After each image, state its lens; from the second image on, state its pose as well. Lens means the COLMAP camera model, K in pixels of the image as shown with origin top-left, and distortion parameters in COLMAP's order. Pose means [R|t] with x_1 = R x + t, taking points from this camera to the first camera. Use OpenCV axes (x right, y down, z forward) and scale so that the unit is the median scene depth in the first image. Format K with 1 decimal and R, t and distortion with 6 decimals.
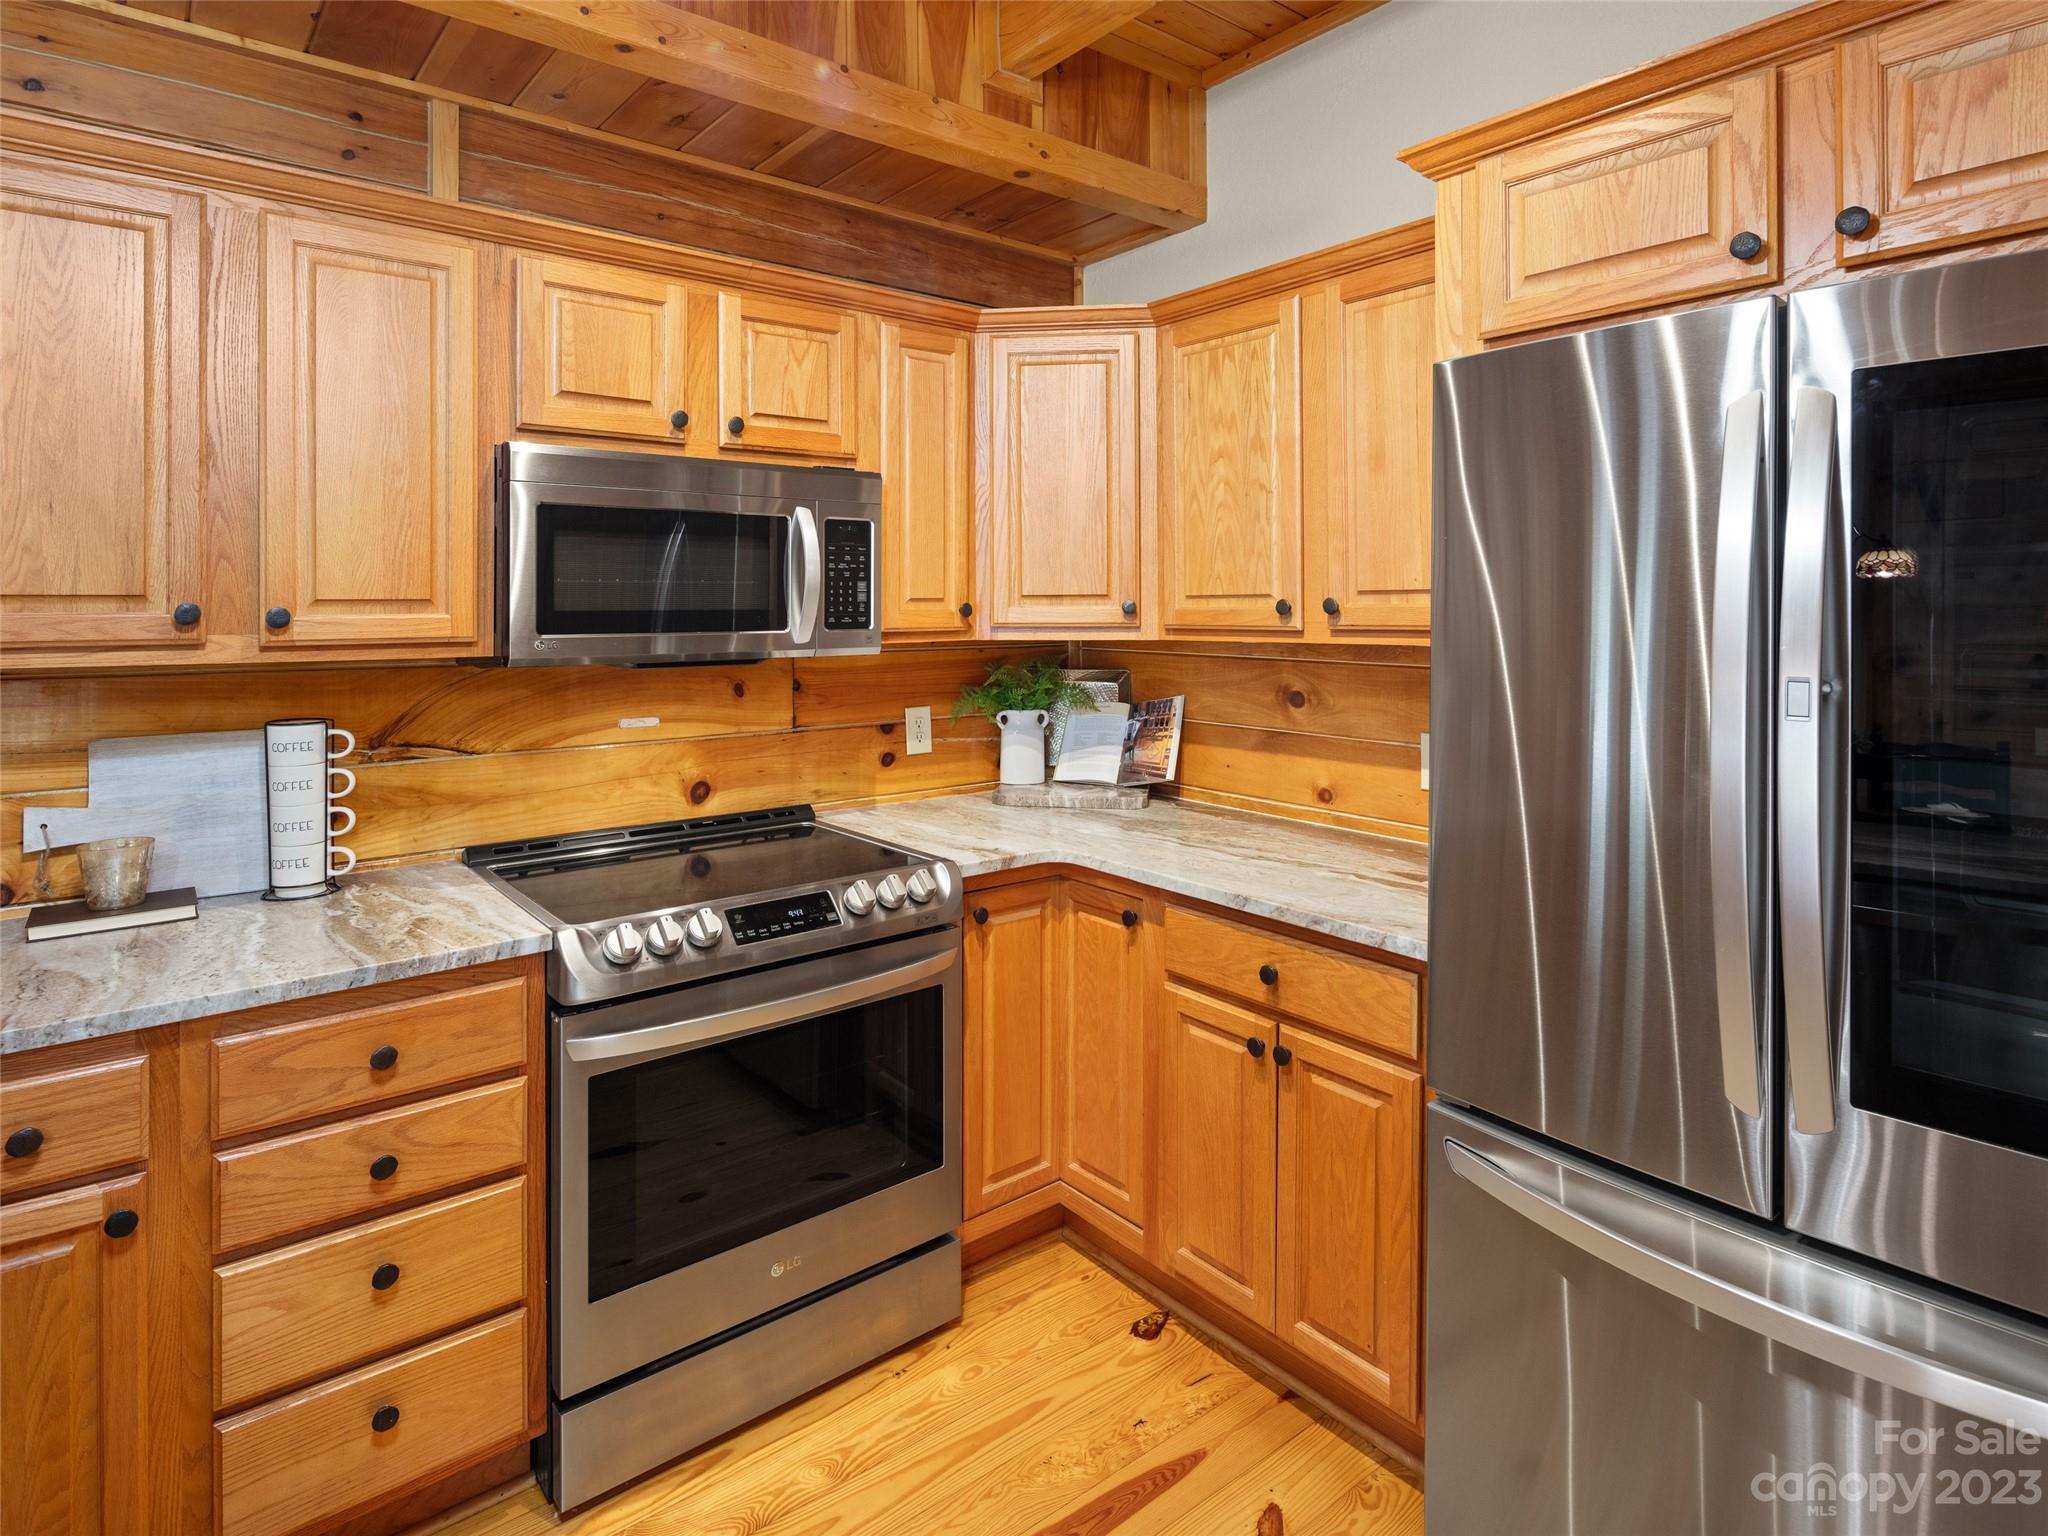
lens RADIAL K [[1126.9, 0, 1061.1], [0, 1126.9, 596.6], [0, 0, 1]] dist [0.006323, -0.007800]
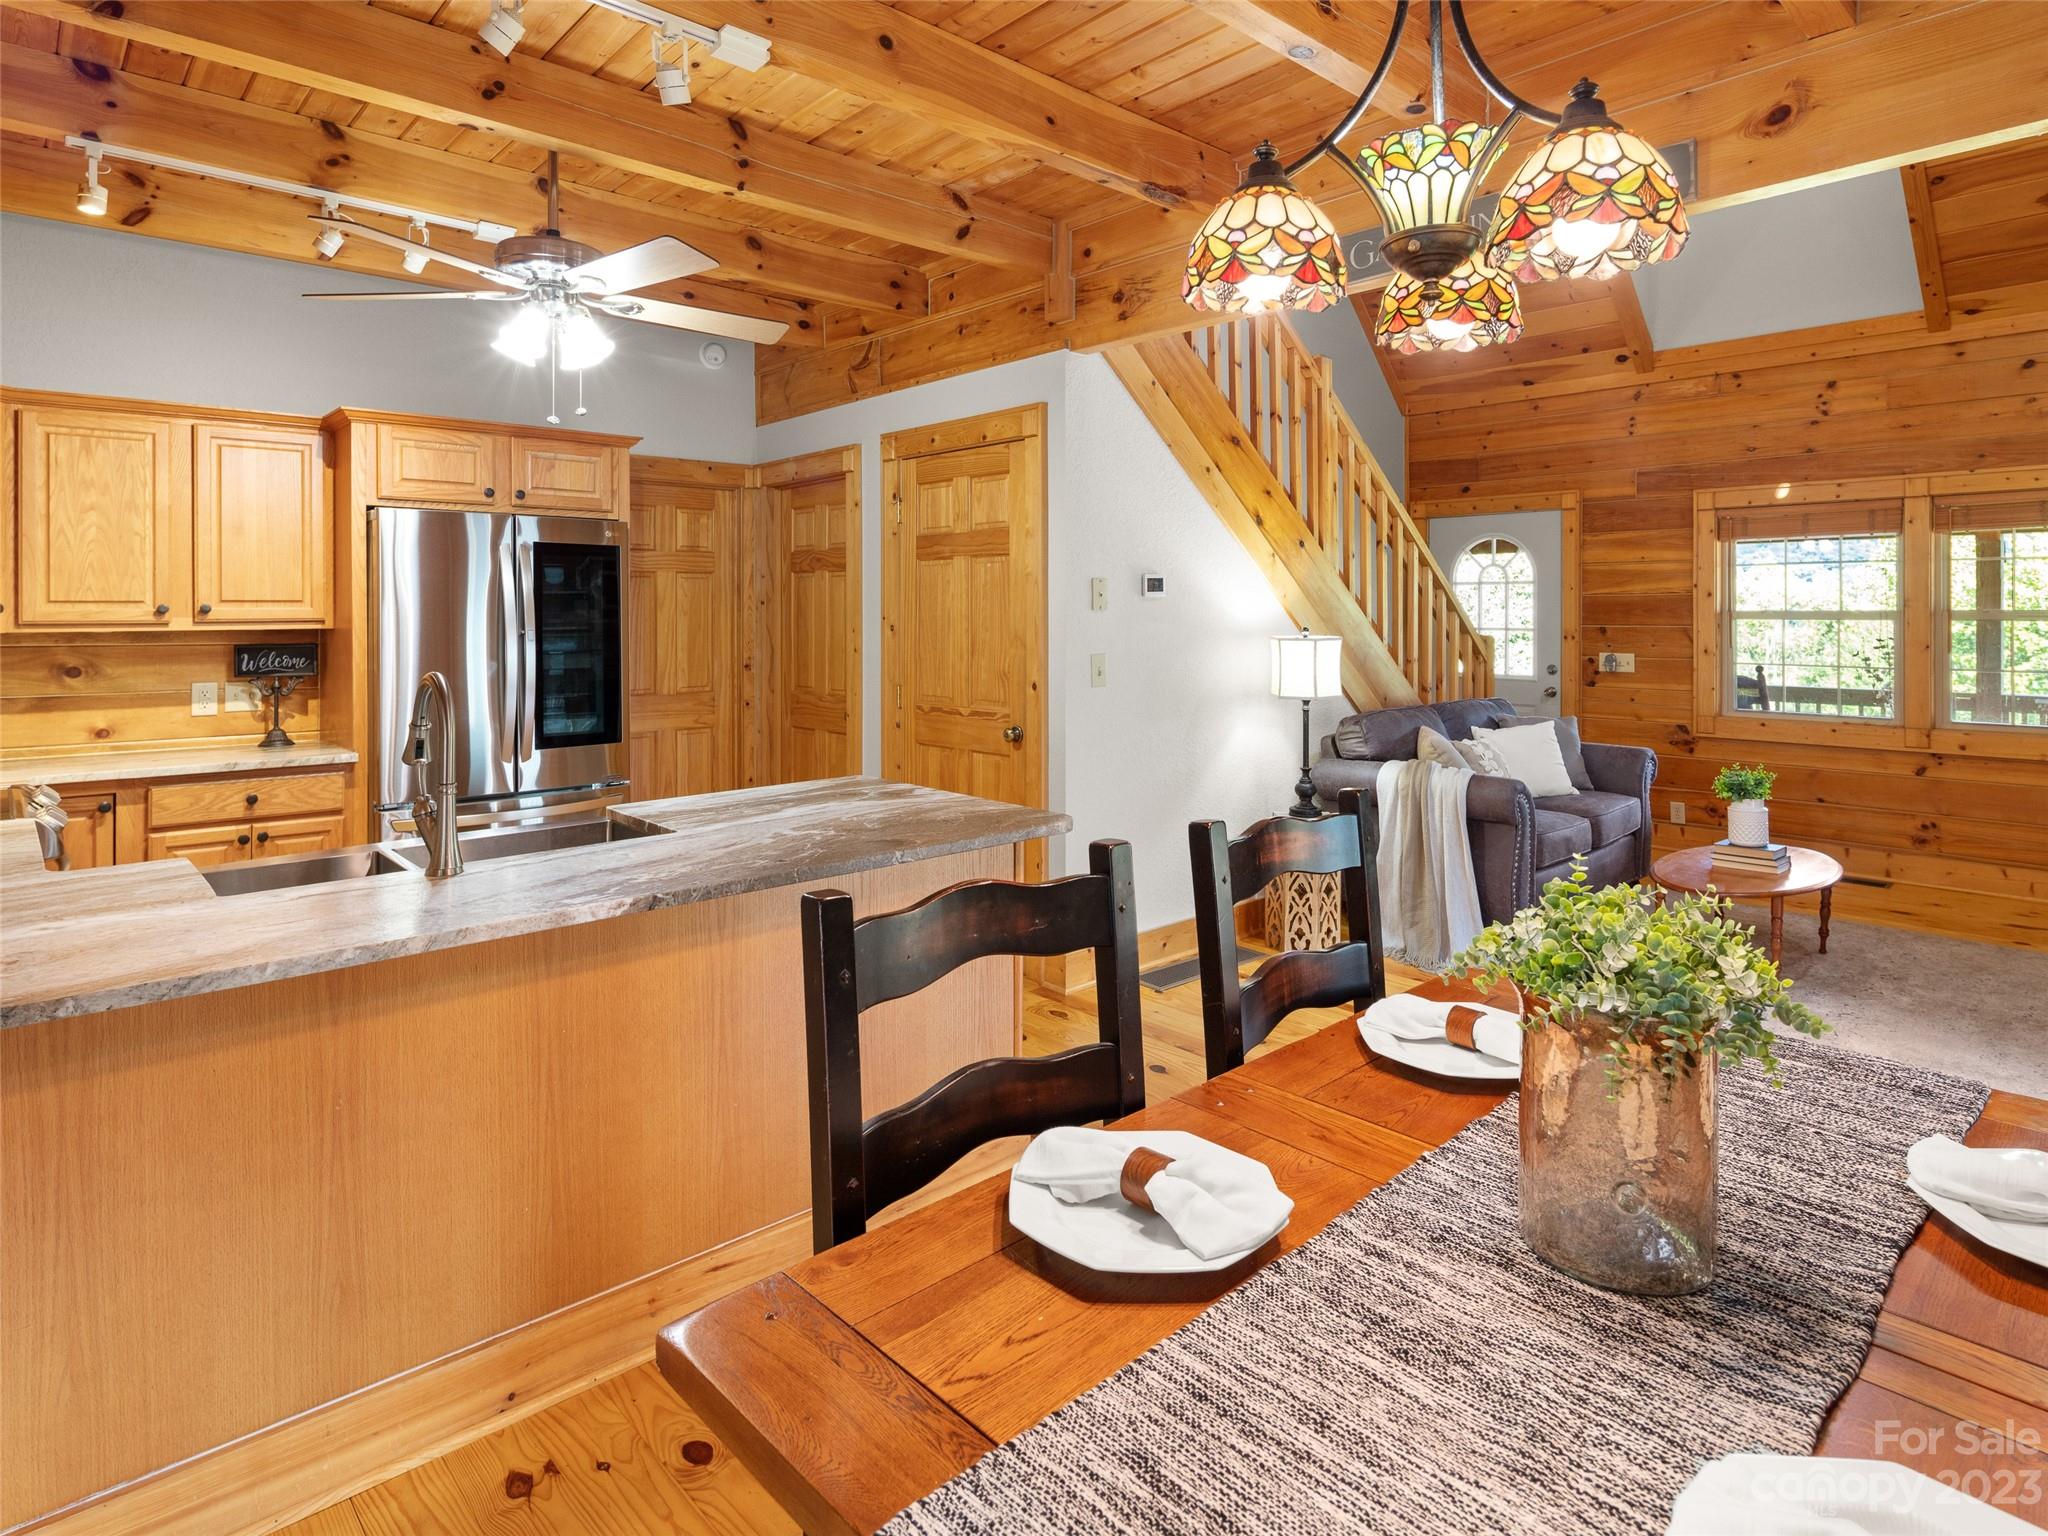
lens RADIAL K [[1126.9, 0, 1063.1], [0, 1126.9, 600.9], [0, 0, 1]] dist [0.006323, -0.007800]
pose [[-0.052059, 0.014709, 0.998536, -1.545045], [-0.007676, 0.999856, -0.015129, 0.012841], [-0.998615, -0.008452, -0.051939, -0.237384]]
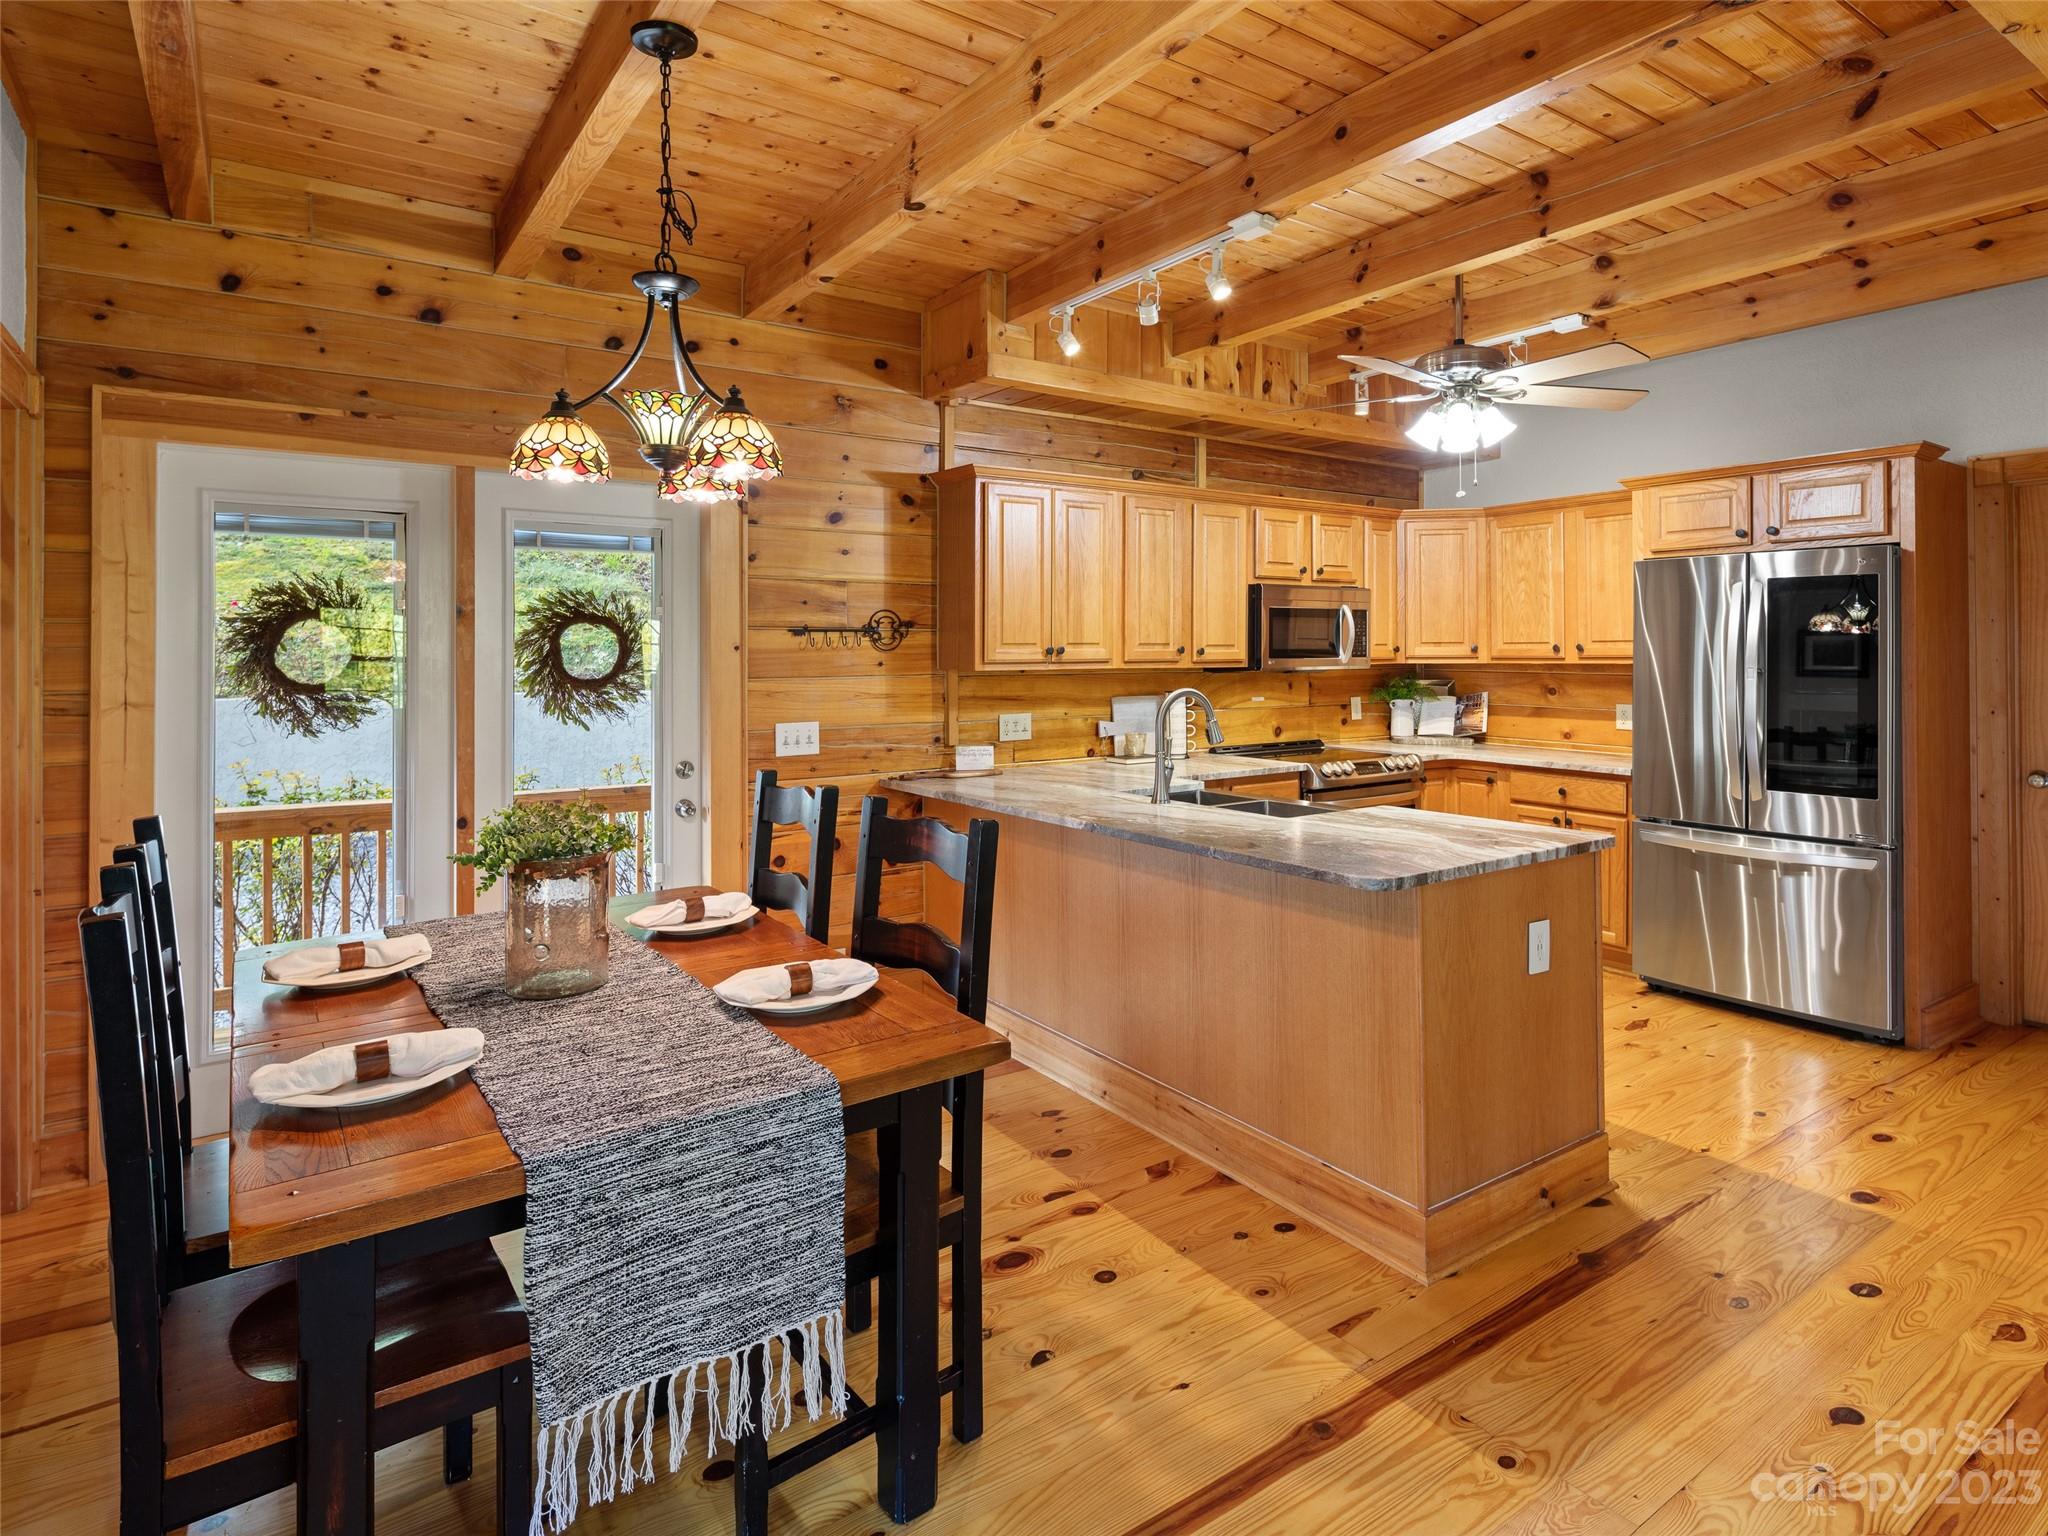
lens RADIAL K [[1126.9, 0, 1095.7], [0, 1126.9, 637.2], [0, 0, 1]] dist [0.006323, -0.007800]
pose [[0.997982, 0.000094, -0.063494, -0.600116], [-0.000197, 0.999999, -0.001627, -0.008523], [0.063494, 0.001636, 0.997981, -1.367797]]
